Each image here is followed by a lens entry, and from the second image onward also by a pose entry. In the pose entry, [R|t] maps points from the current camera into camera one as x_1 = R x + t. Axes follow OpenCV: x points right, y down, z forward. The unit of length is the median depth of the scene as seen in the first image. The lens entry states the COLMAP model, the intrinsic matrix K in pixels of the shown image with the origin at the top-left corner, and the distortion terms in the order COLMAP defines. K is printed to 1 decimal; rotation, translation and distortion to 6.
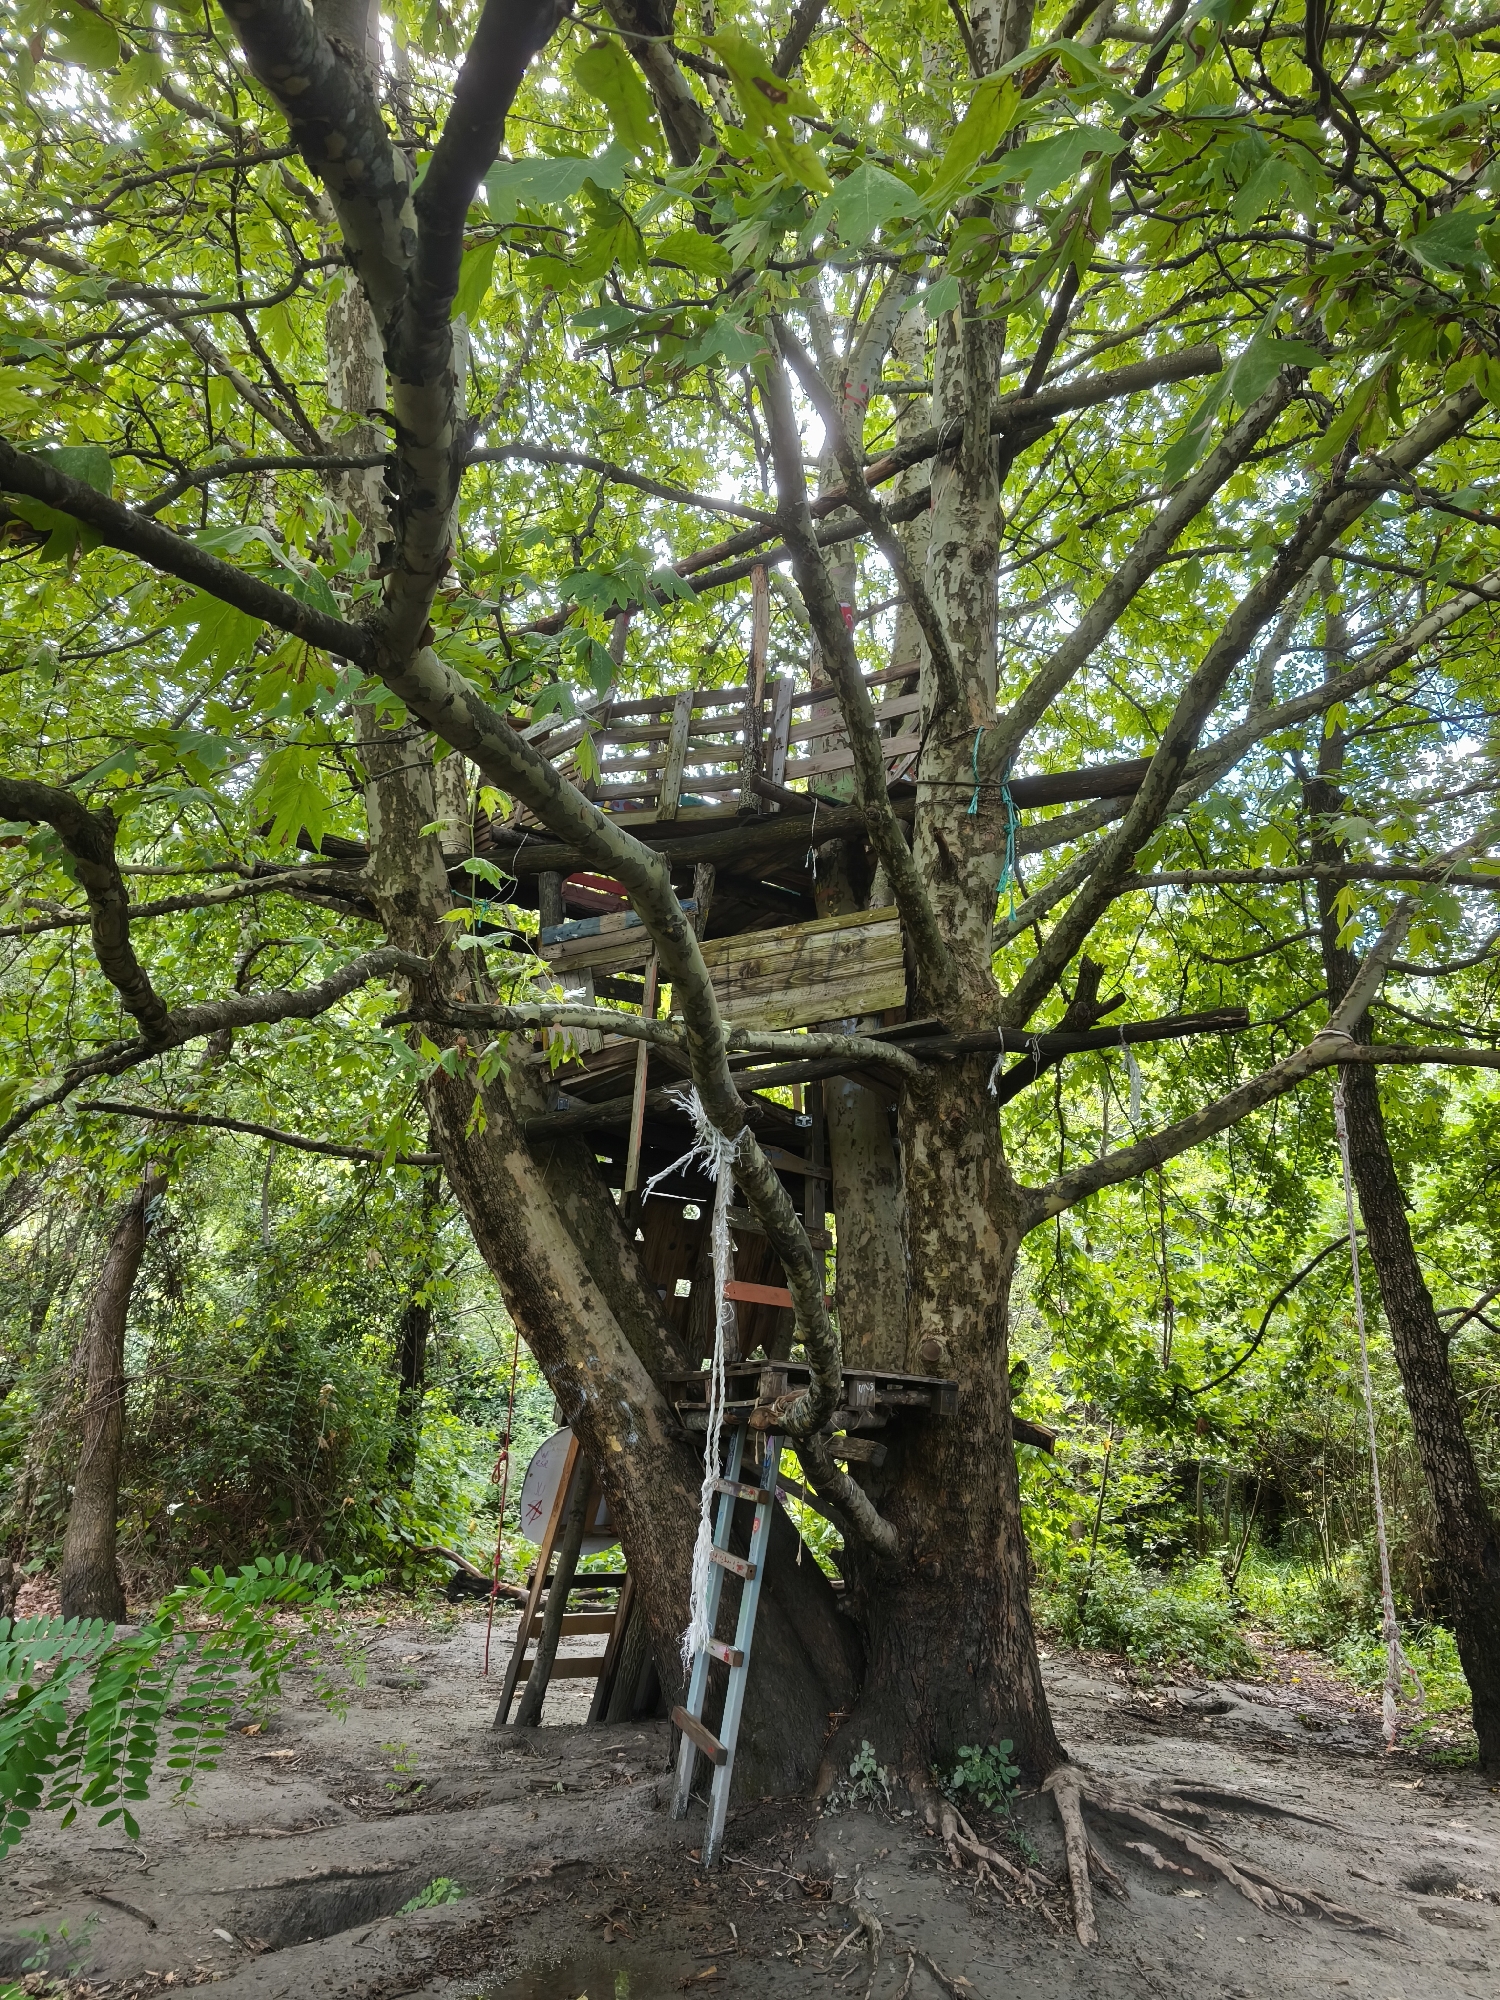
lens RADIAL K [[1298.3, 0, 765.6], [0, 1298.3, 1003.0], [0, 0, 1]] dist [0.050816, 0.001570]
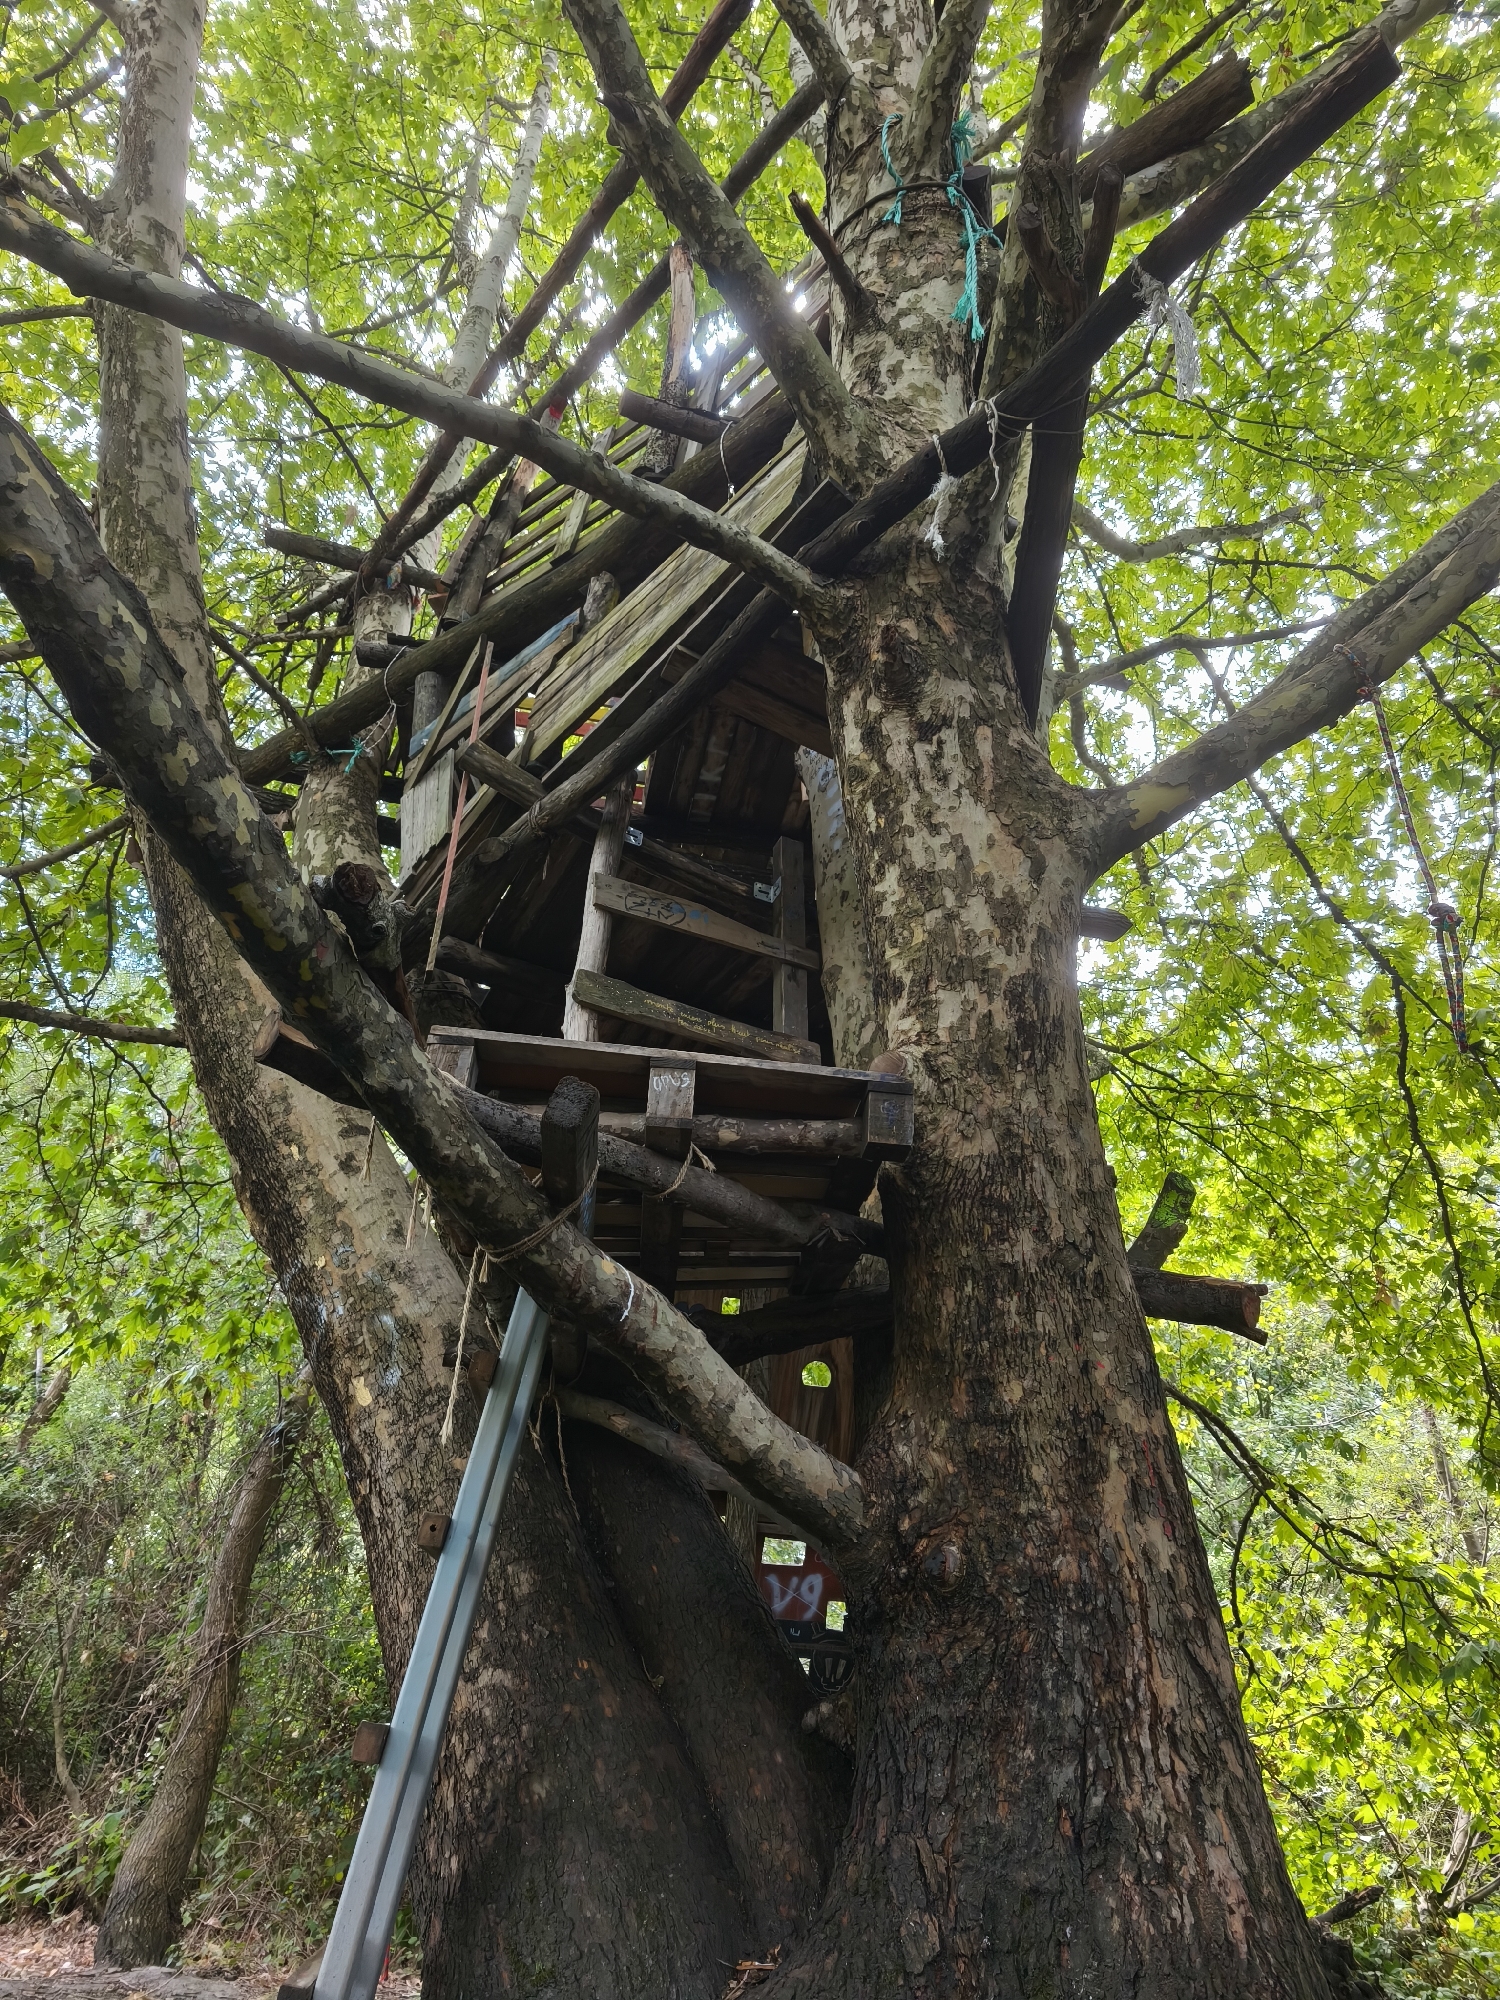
lens RADIAL K [[1298.3, 0, 765.6], [0, 1298.3, 1003.0], [0, 0, 1]] dist [0.050816, 0.001570]
pose [[0.952963, -0.172392, -0.249284, 0.199439], [0.102451, 0.957292, -0.270364, 0.354656], [0.285247, 0.232108, 0.929925, 0.536490]]
